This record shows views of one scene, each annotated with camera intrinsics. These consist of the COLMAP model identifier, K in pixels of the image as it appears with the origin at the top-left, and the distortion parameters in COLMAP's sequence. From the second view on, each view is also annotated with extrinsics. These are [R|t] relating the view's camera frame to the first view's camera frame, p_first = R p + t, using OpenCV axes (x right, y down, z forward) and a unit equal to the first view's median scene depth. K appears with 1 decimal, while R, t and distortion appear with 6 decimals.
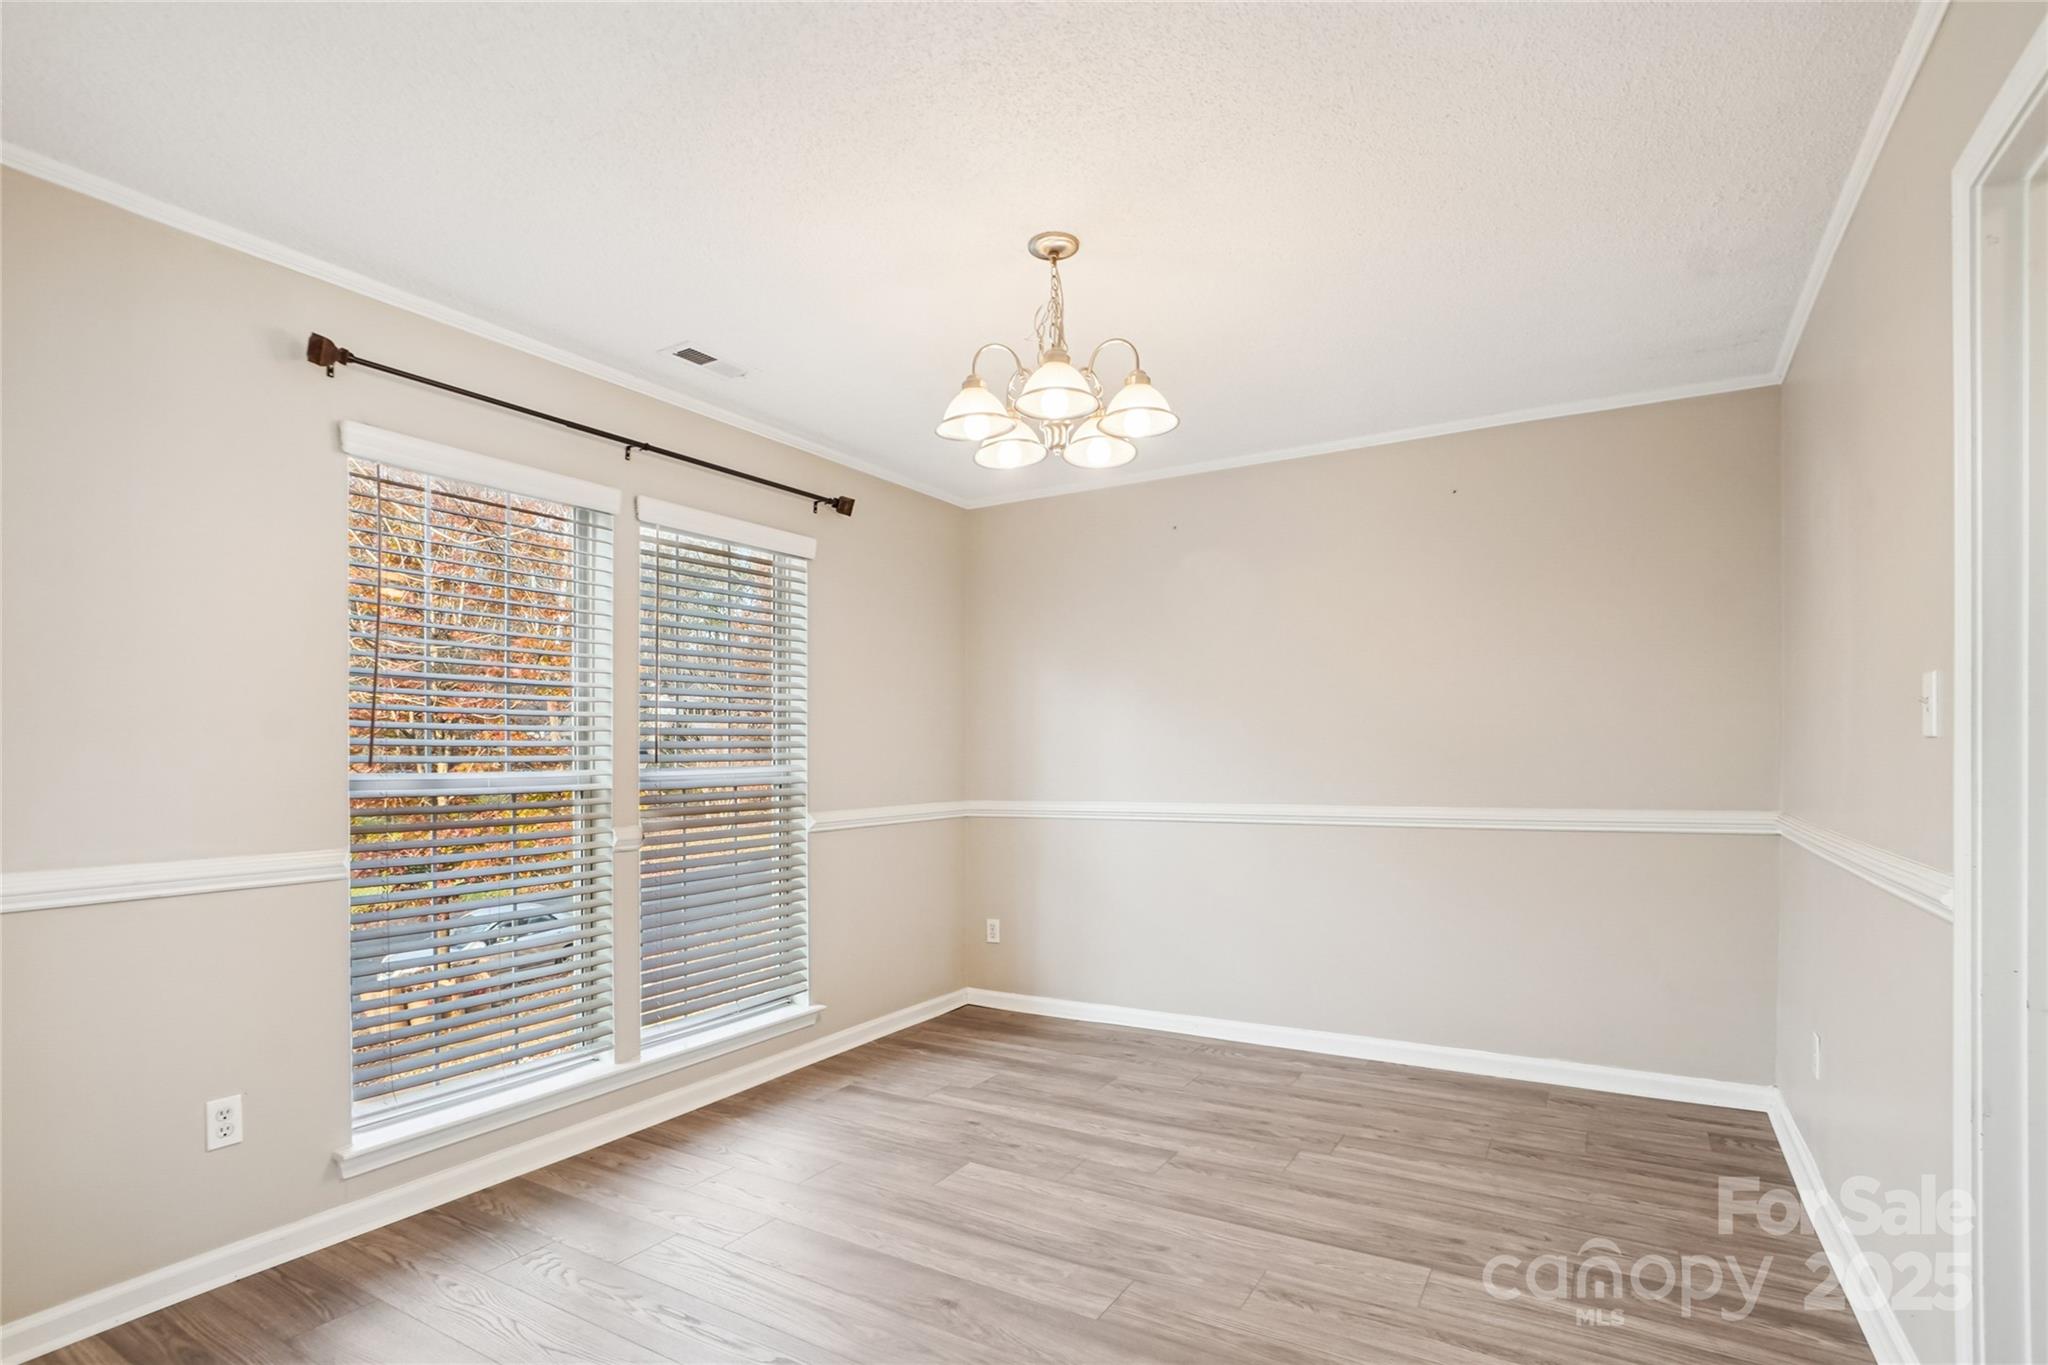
lens RADIAL K [[1009.5, 0, 1025.3], [0, 1009.5, 746.8], [0, 0, 1]] dist [-0.033936, 0.000173]
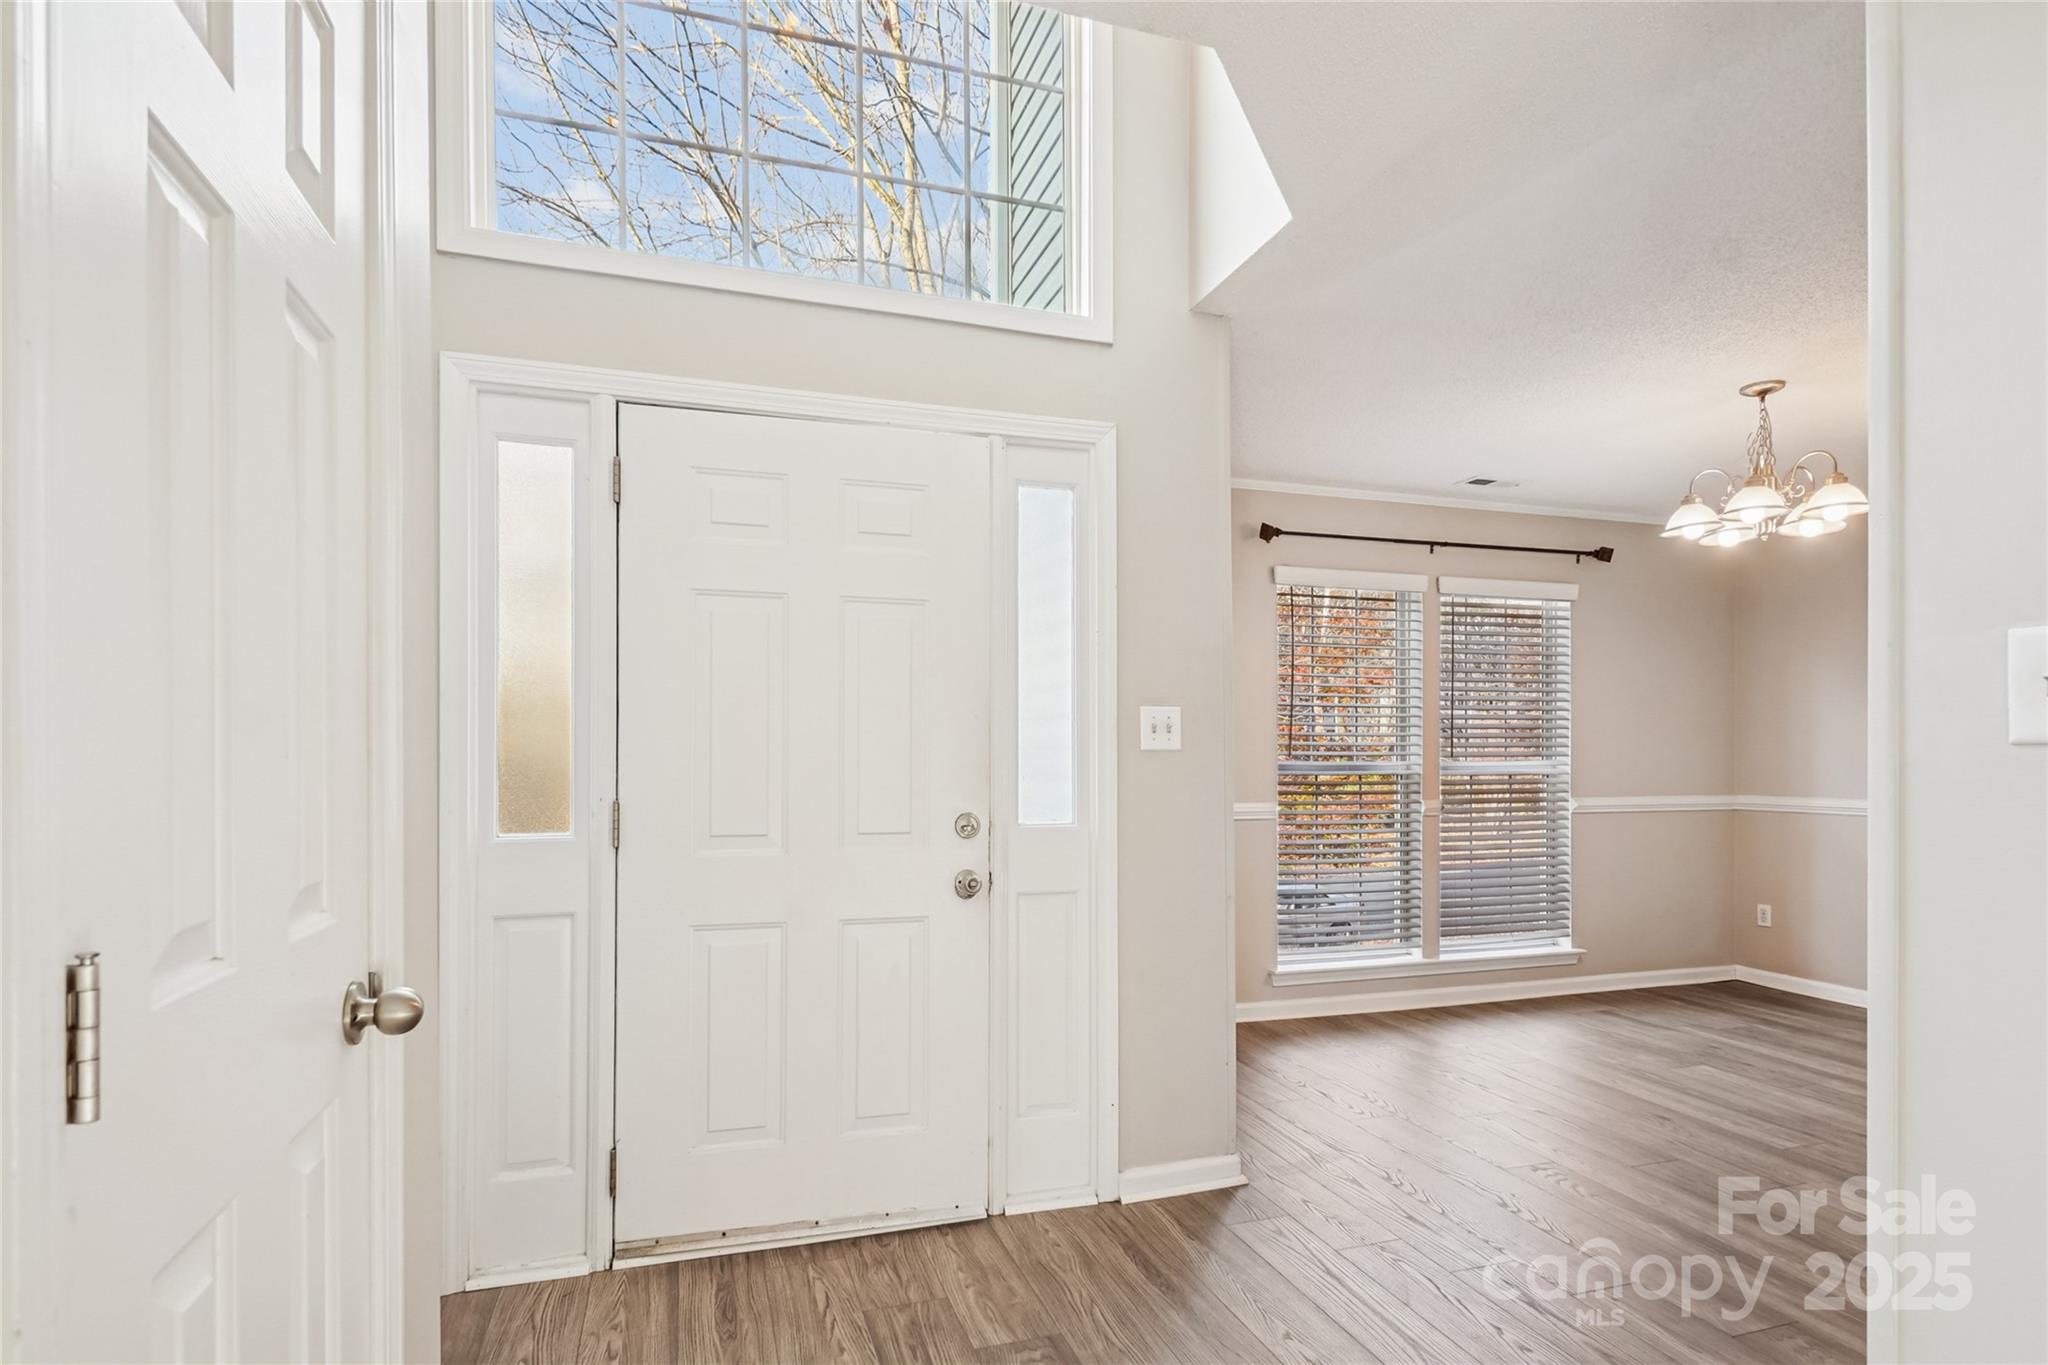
lens RADIAL K [[951.3, 0, 1022.2], [0, 951.3, 730.4], [0, 0, 1]] dist [-0.000570, -0.000189]
pose [[0.732253, -0.001532, -0.681031, 0.120002], [-0.004666, 0.999963, -0.007267, -0.009795], [0.681016, 0.008499, 0.732219, -0.448263]]
